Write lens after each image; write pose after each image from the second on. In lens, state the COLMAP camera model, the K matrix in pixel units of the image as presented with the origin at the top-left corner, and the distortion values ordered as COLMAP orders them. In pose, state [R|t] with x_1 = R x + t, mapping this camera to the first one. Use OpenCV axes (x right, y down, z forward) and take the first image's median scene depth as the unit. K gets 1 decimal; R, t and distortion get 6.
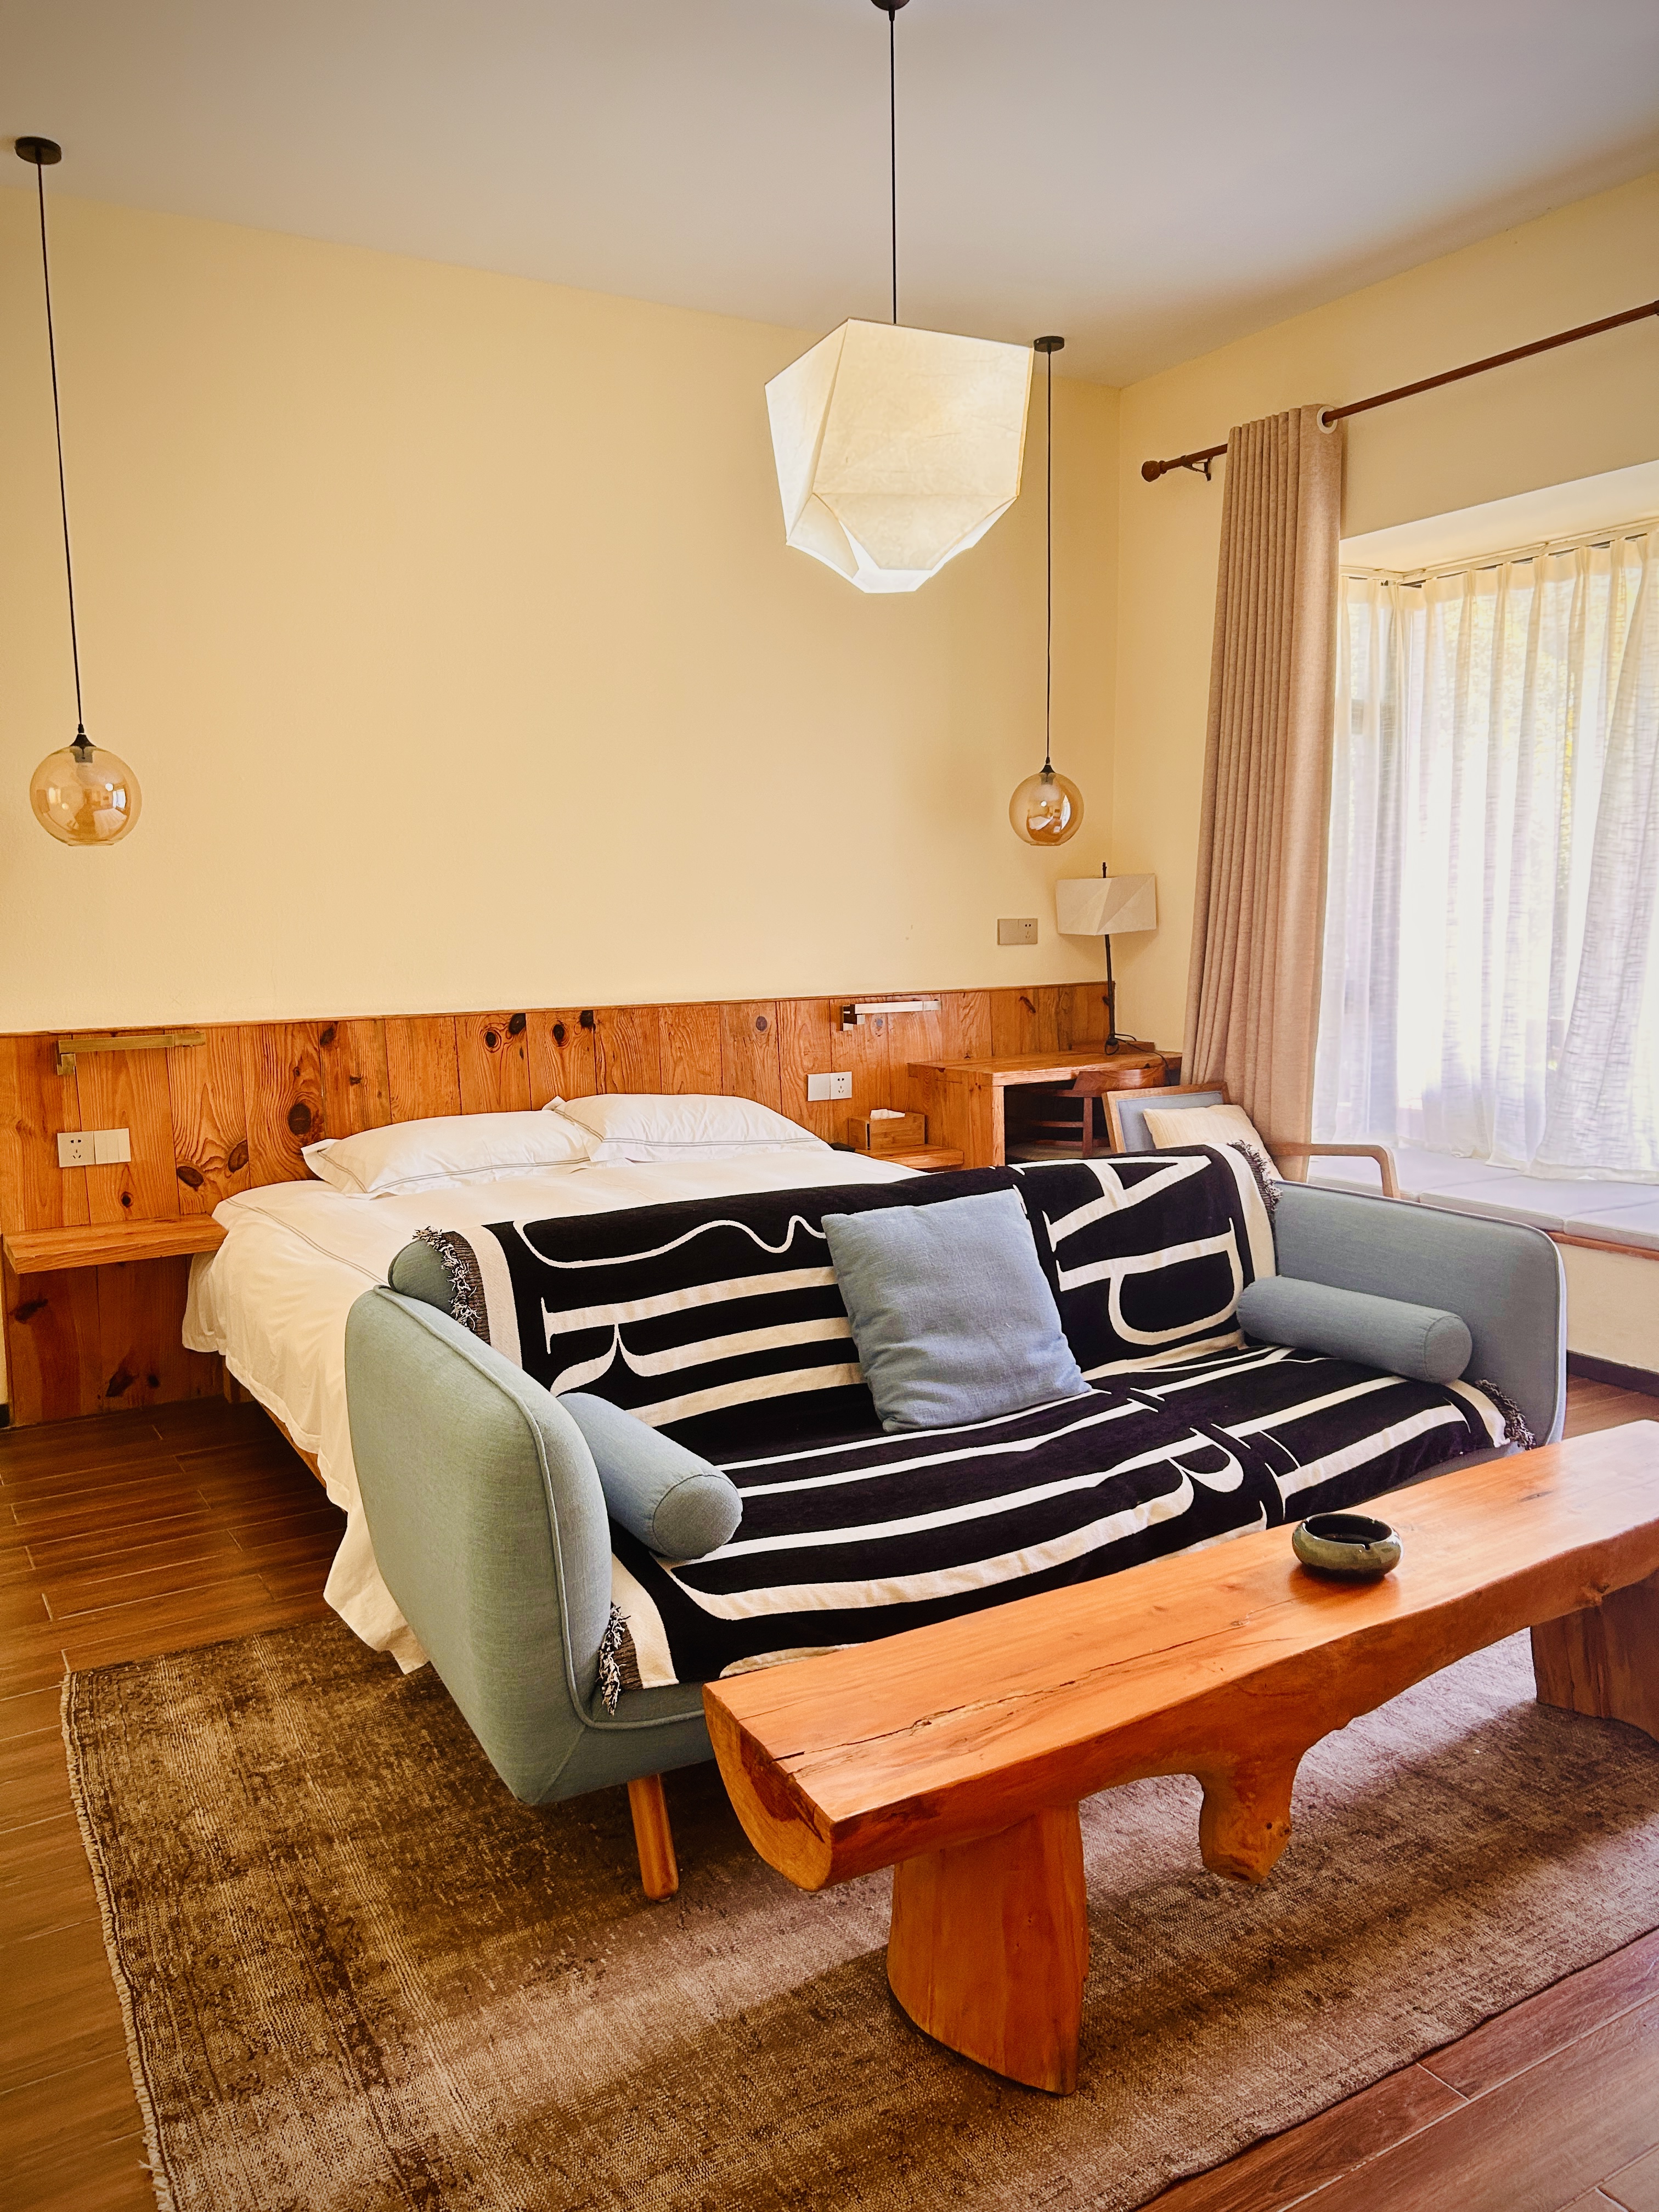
lens RADIAL K [[1698.4, 0, 826.0], [0, 1698.4, 1109.2], [0, 0, 1]] dist [0.000440, -0.001811]
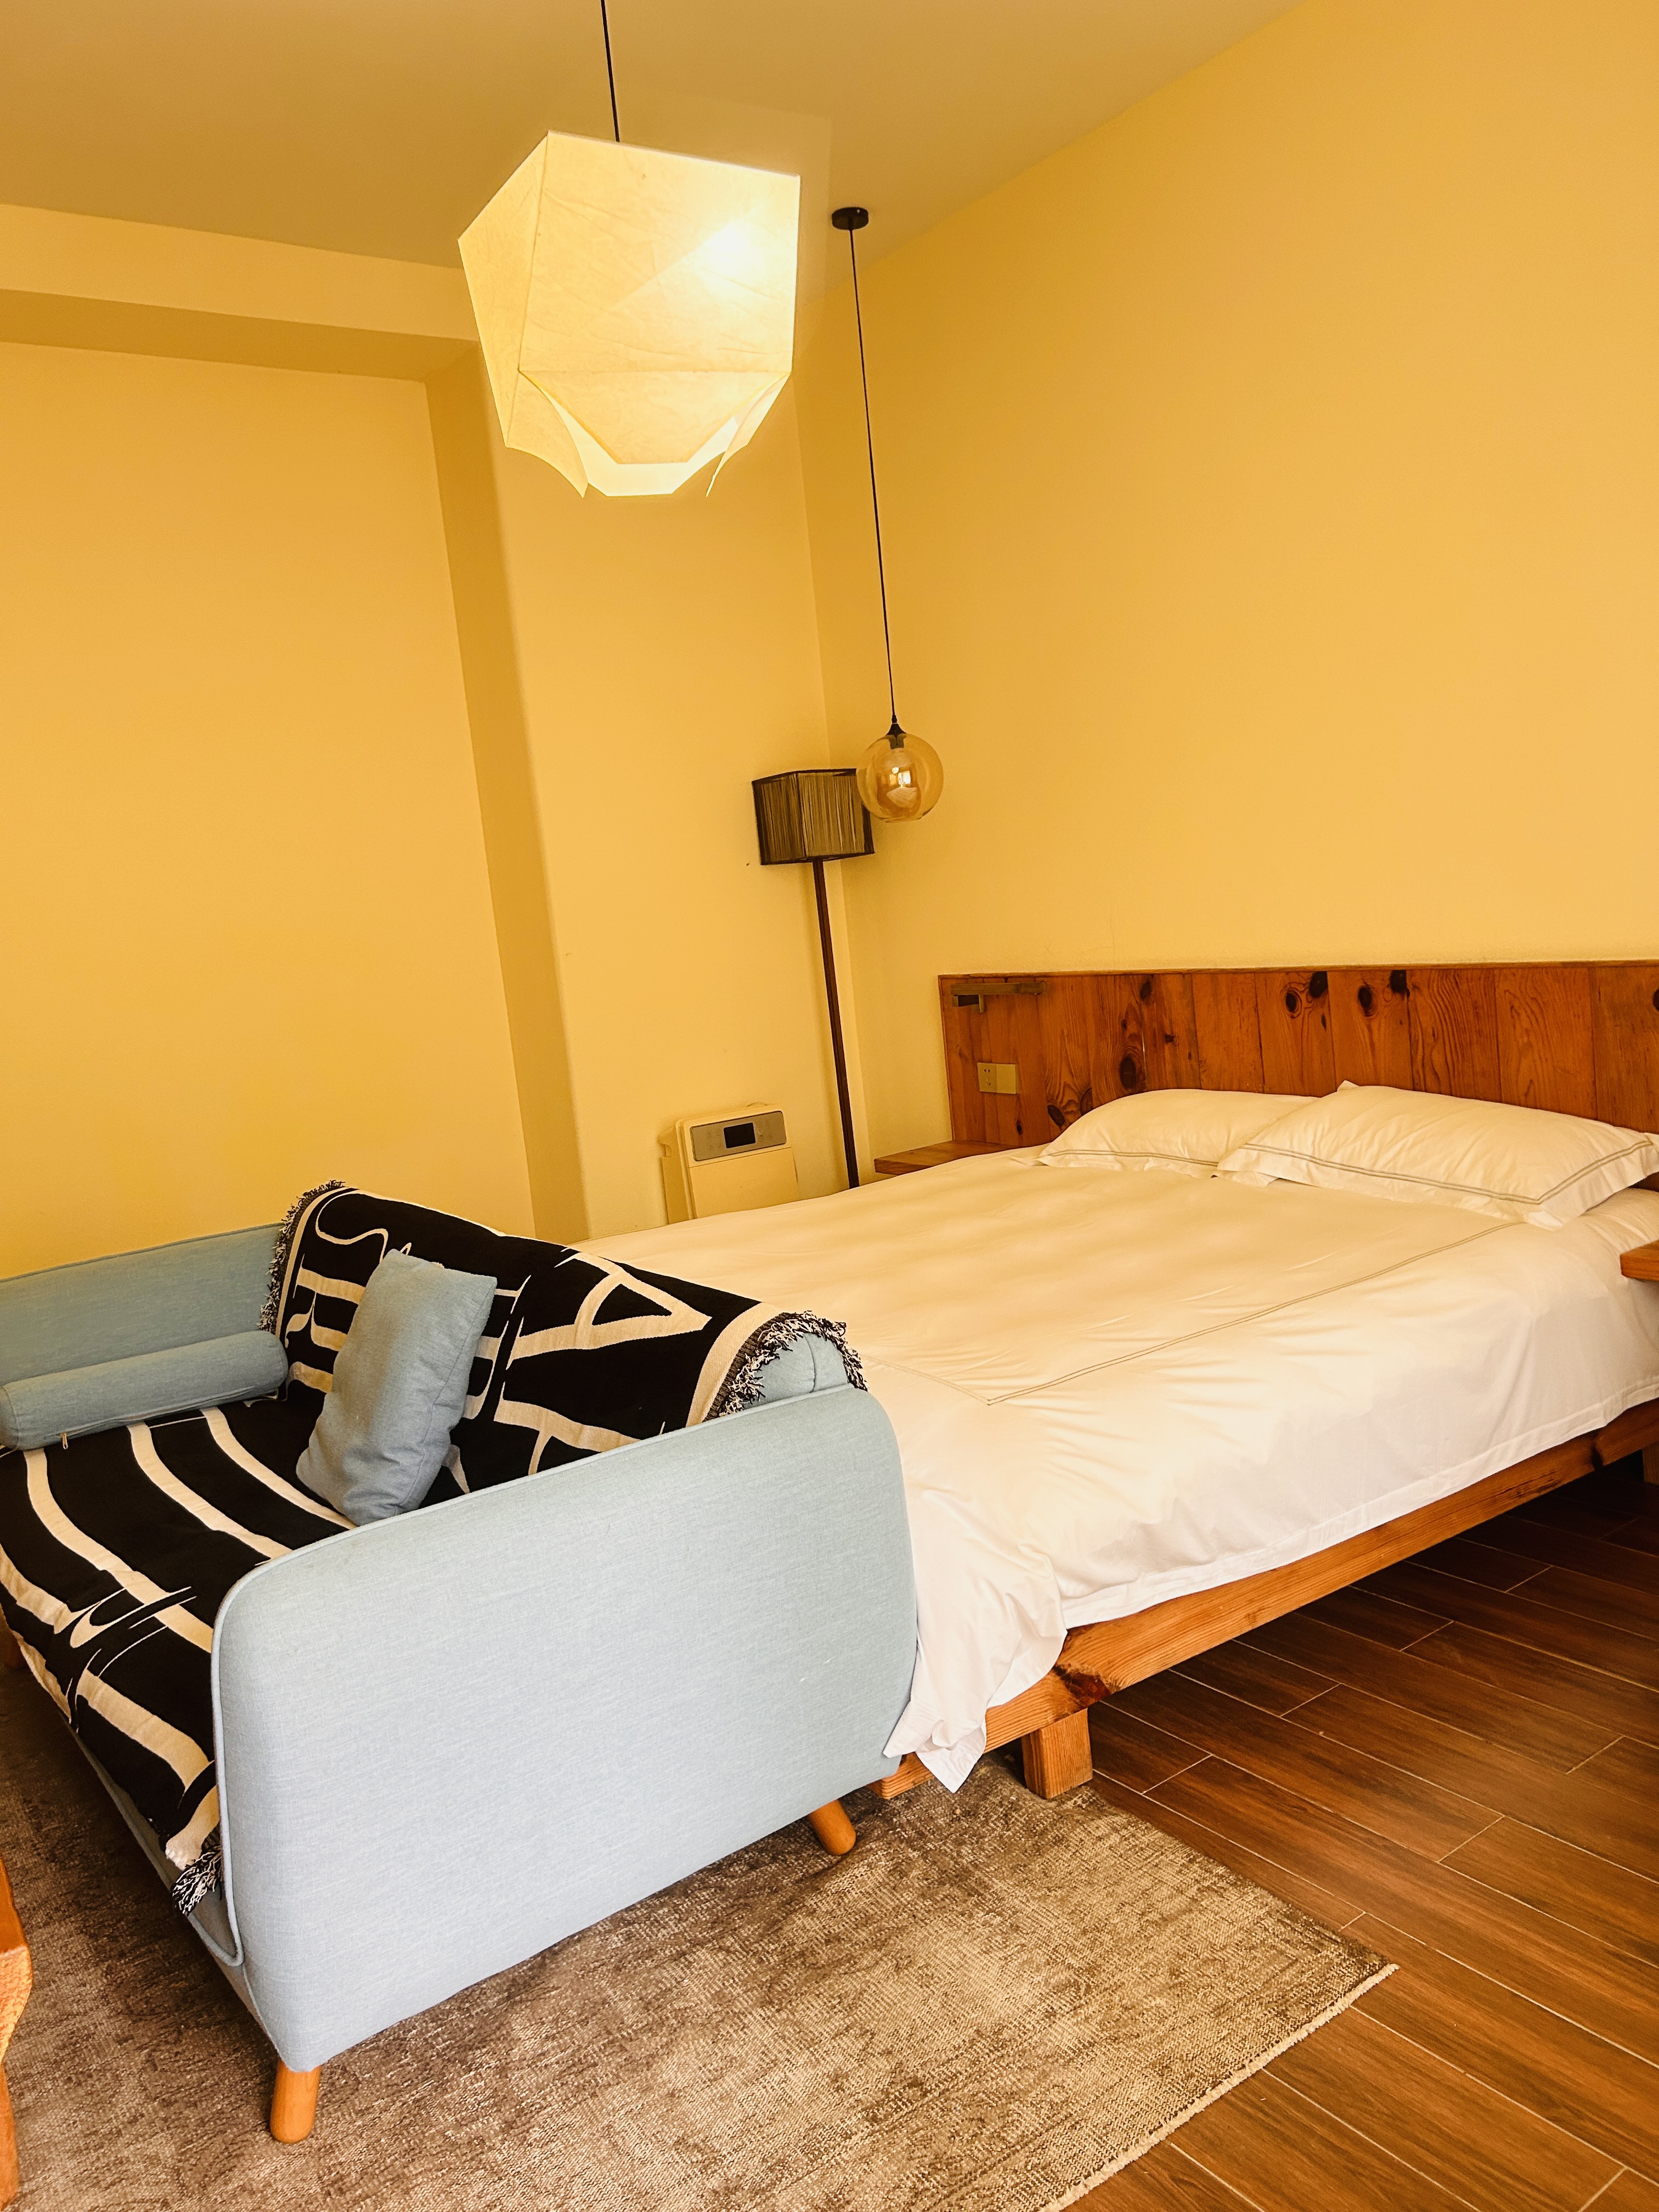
lens RADIAL K [[1698.4, 0, 826.0], [0, 1698.4, 1106.3], [0, 0, 1]] dist [0.000440, -0.001811]
pose [[0.067519, 0.138566, -0.988049, 0.627374], [-0.019303, 0.990305, 0.137563, -0.103451], [0.997531, 0.009784, 0.069540, 0.746335]]
